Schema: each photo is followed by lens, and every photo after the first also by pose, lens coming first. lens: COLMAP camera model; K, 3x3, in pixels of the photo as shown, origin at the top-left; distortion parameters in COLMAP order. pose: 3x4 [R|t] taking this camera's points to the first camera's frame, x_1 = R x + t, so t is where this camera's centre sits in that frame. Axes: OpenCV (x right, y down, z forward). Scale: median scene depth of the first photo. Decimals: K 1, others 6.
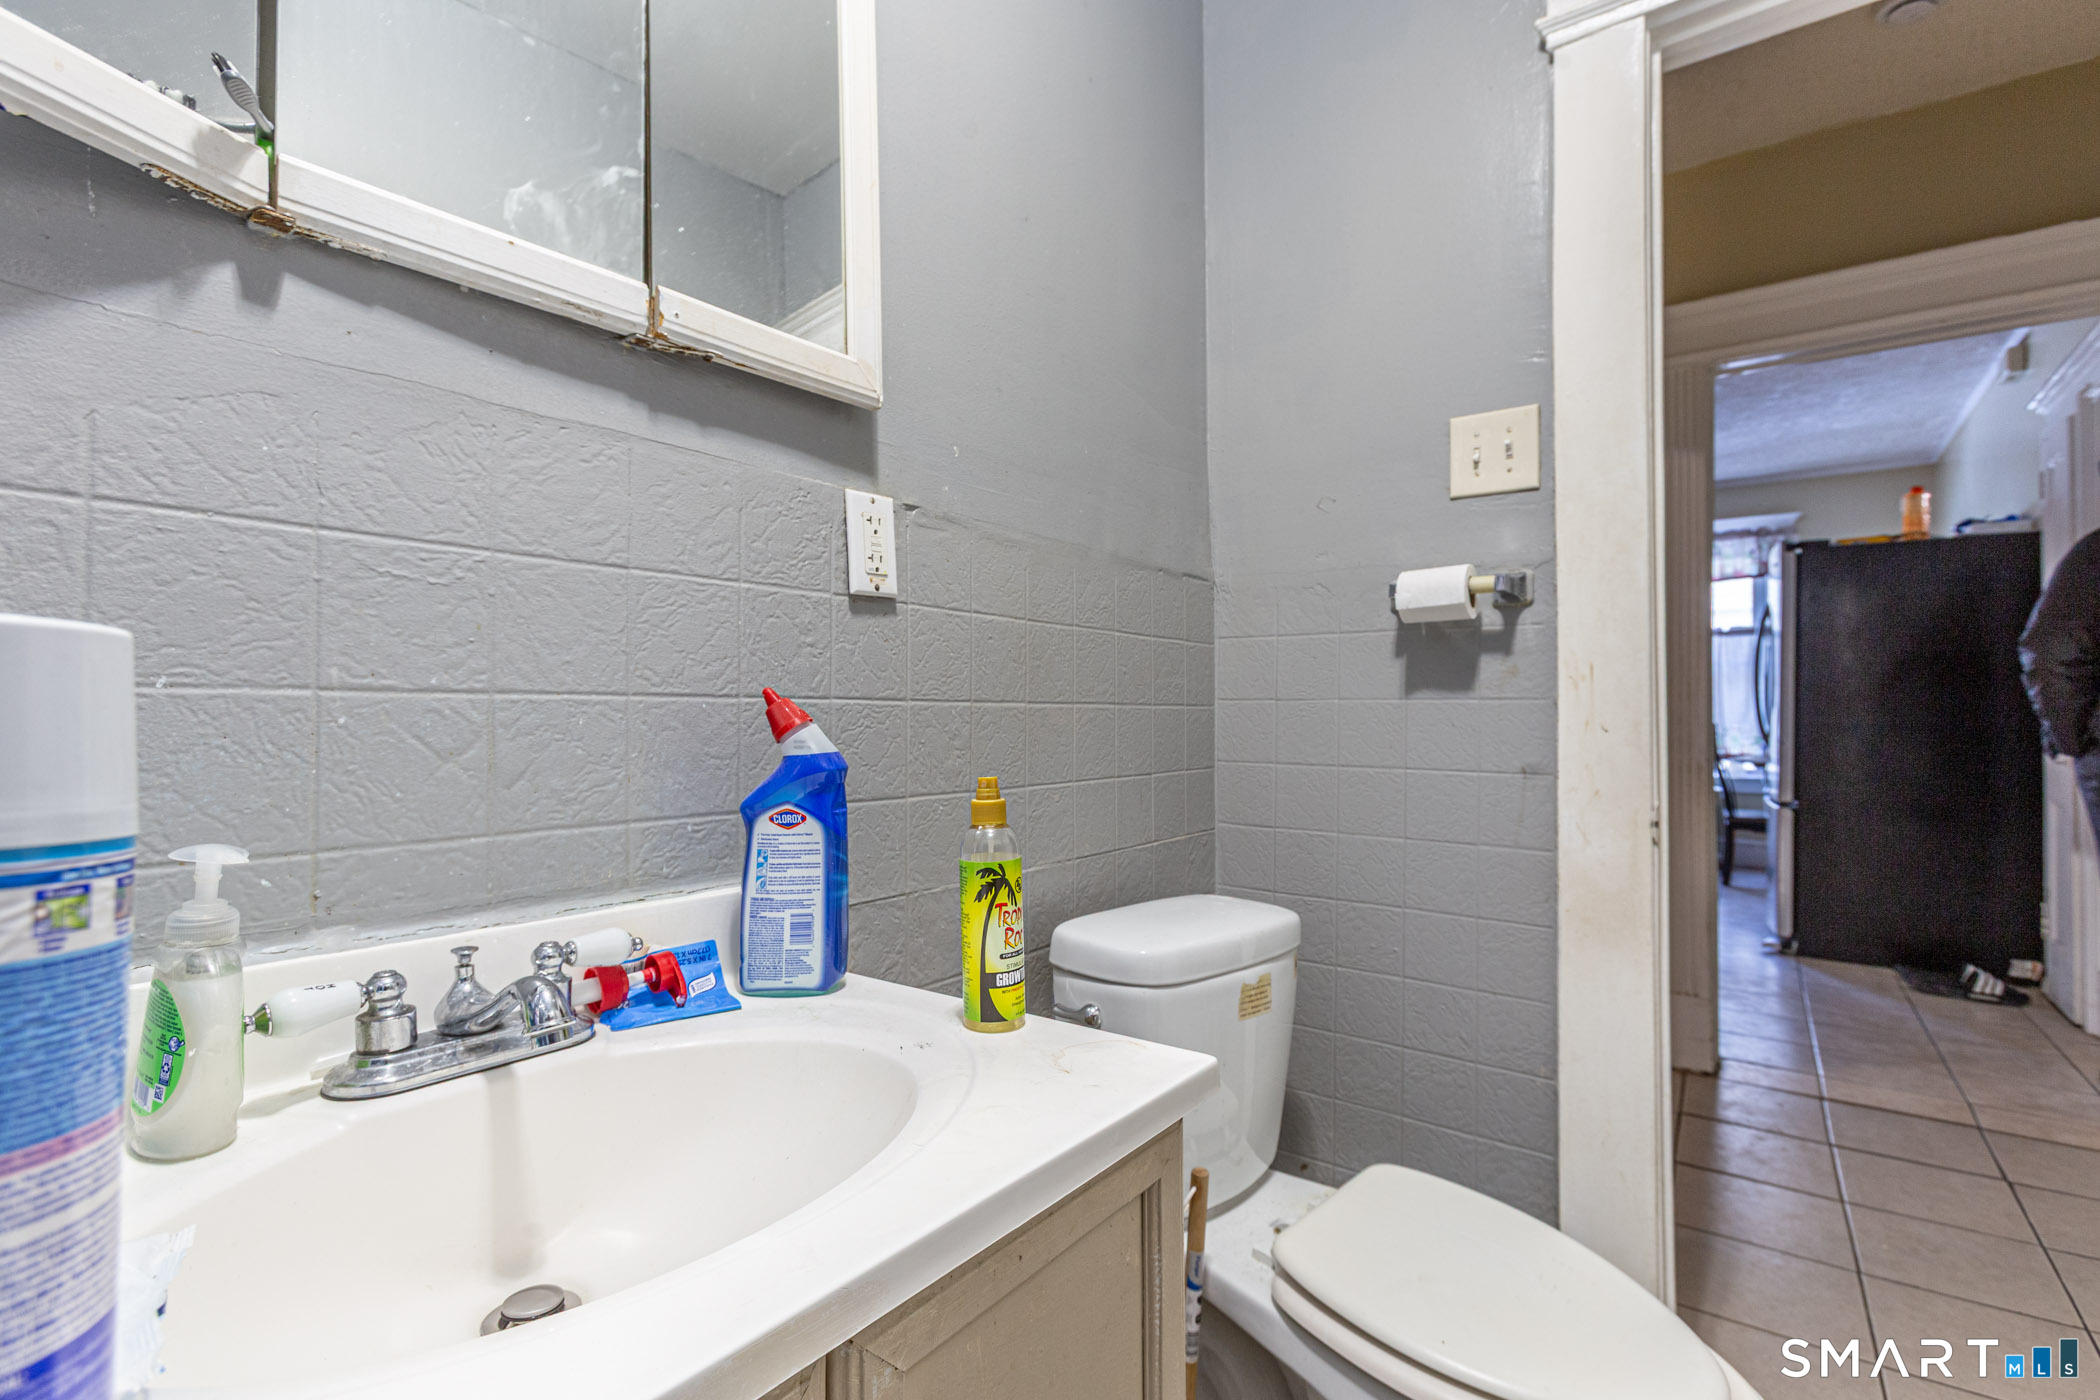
lens RADIAL K [[971.5, 0, 1047.1], [0, 971.5, 704.6], [0, 0, 1]] dist [-0.000892, 0.000475]
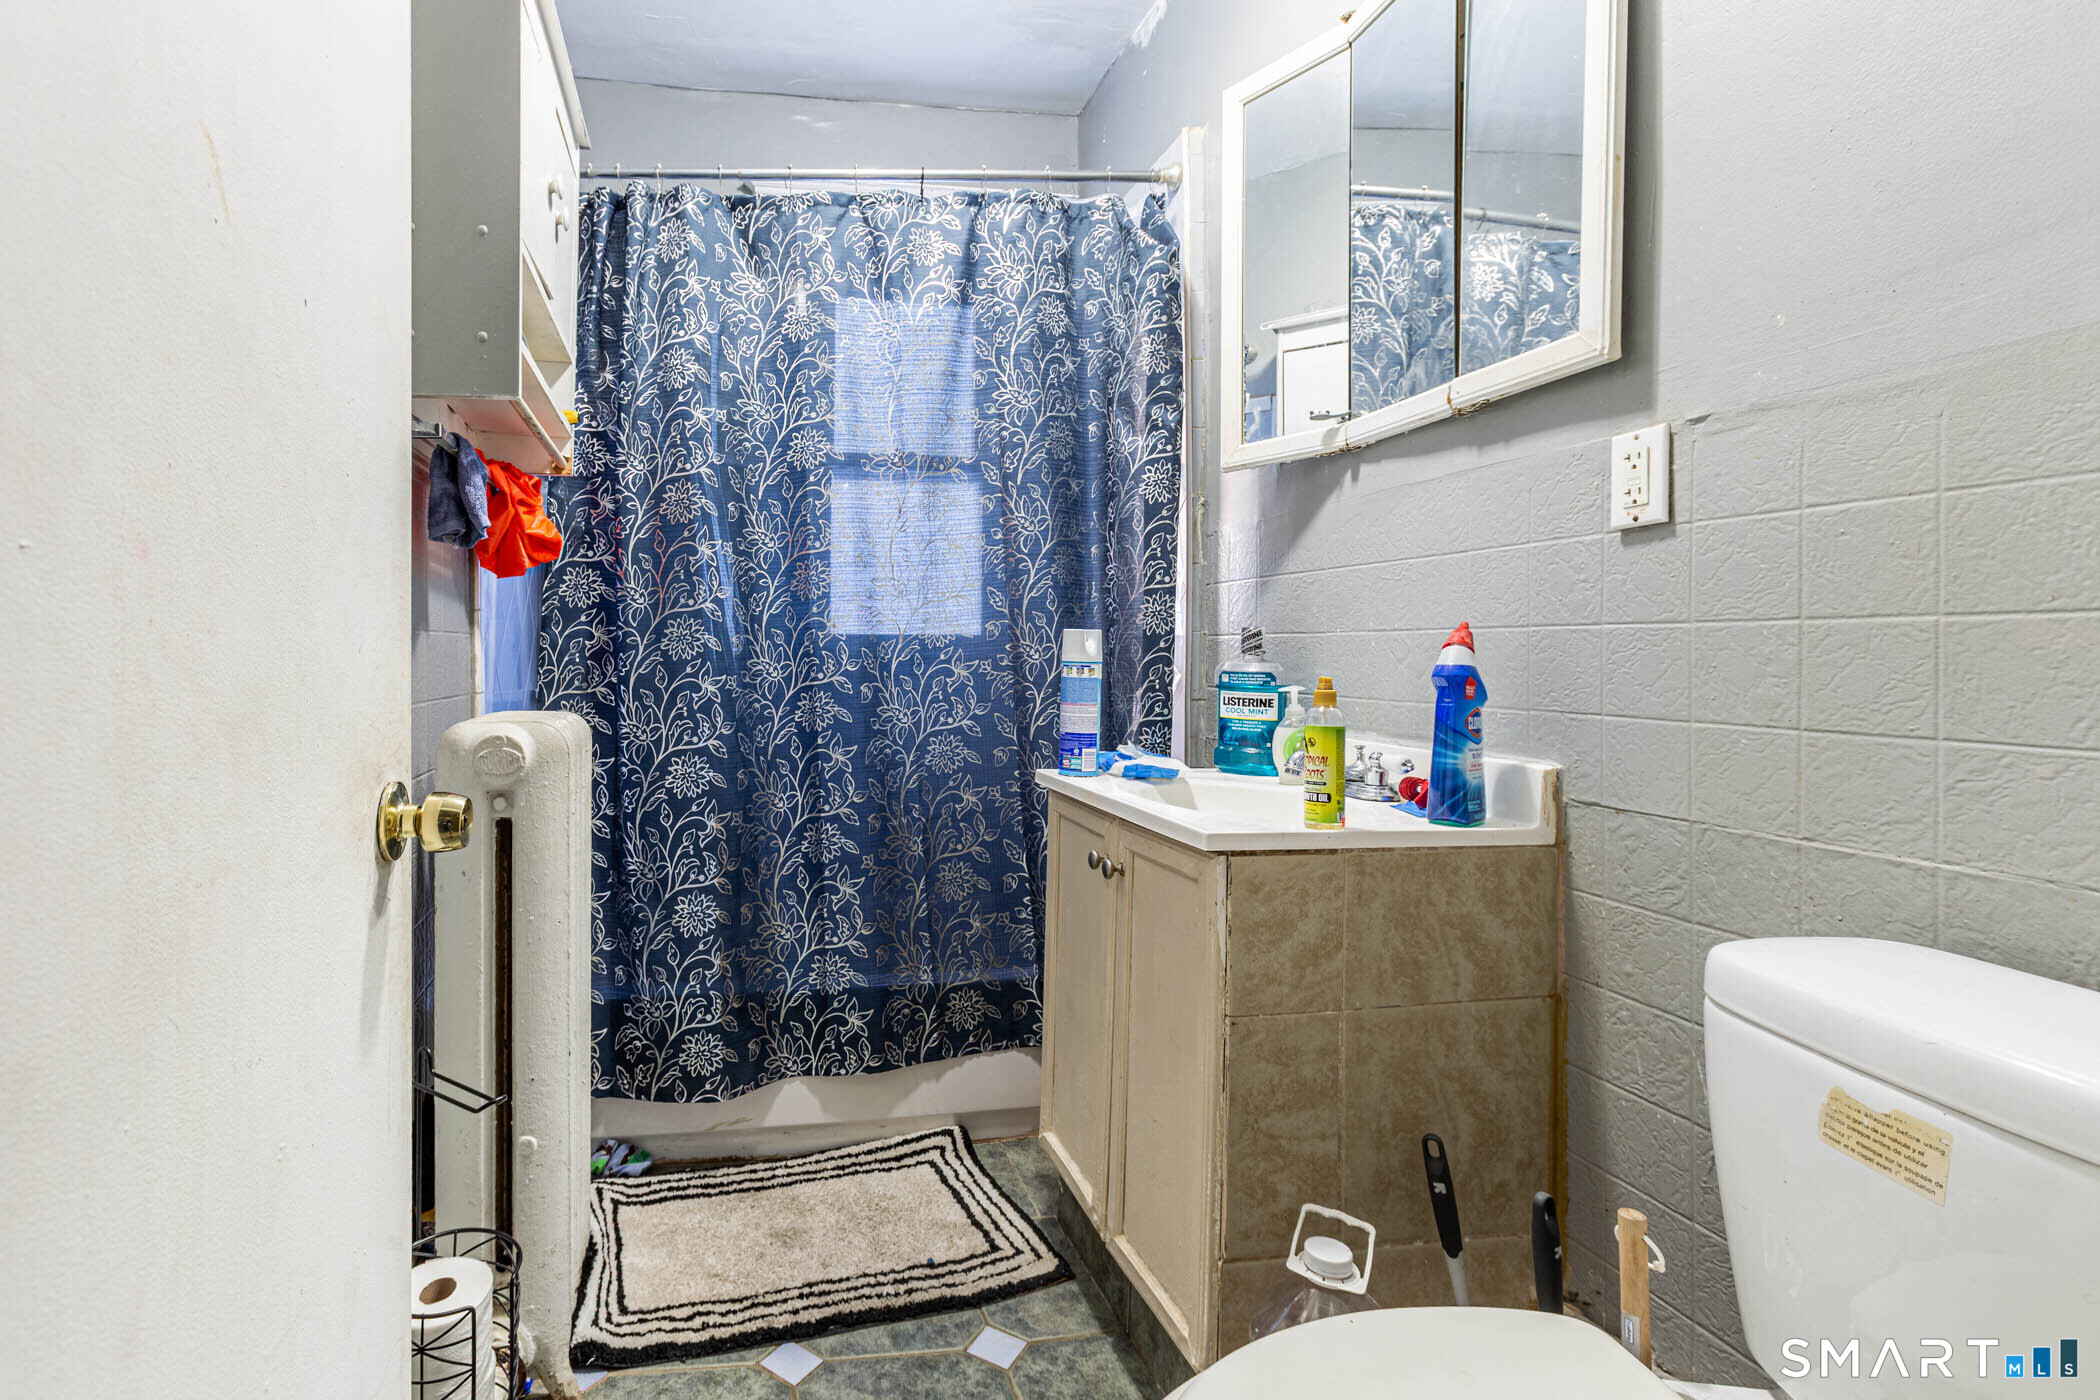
lens RADIAL K [[971.5, 0, 1048.9], [0, 971.5, 685.3], [0, 0, 1]] dist [-0.000892, 0.000475]
pose [[-0.544975, 0.024834, -0.838084, 1.075878], [0.004829, 0.999638, 0.026481, 0.031542], [0.838438, 0.010384, -0.544898, 1.045923]]
